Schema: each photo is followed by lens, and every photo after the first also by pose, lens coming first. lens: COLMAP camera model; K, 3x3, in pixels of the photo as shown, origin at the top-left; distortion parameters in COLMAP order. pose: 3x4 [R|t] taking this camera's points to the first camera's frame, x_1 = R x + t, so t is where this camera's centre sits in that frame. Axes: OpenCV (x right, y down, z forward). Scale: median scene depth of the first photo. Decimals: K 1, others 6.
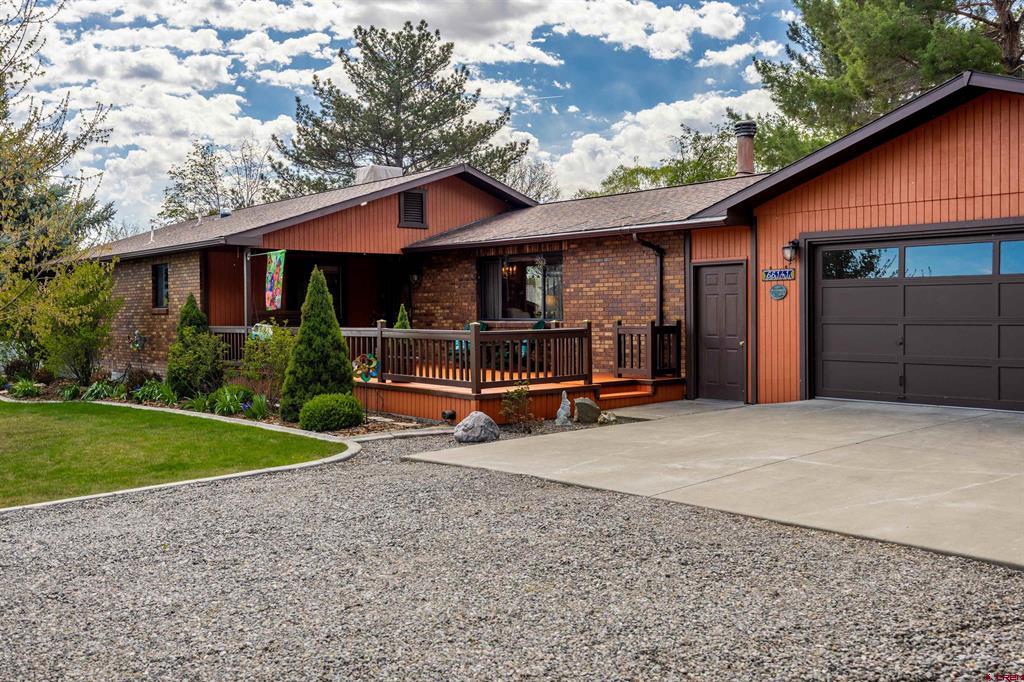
lens RADIAL K [[1023.8, 0, 512.0], [0, 1023.8, 341.0], [0, 0, 1]] dist [-0.001511, -0.000212]
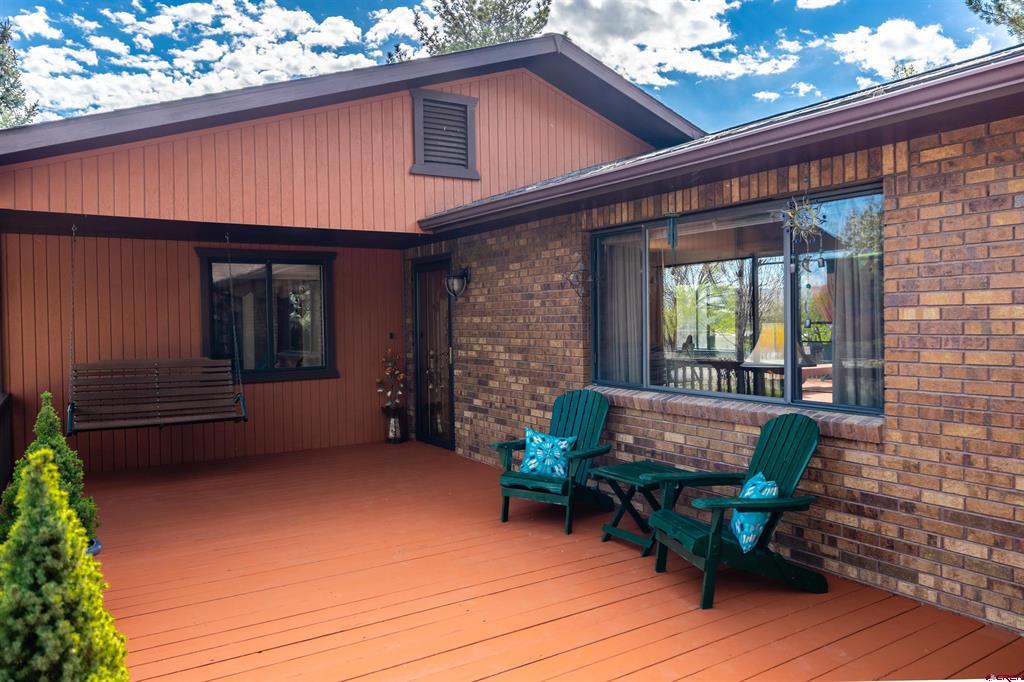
lens RADIAL K [[726.2, 0, 512.0], [0, 726.2, 341.0], [0, 0, 1]] dist [-0.001376, -0.000297]
pose [[0.991627, -0.001879, -0.129120, -0.024591], [0.002329, 0.999992, 0.003330, -0.037455], [0.129113, -0.003603, 0.991623, 0.684365]]
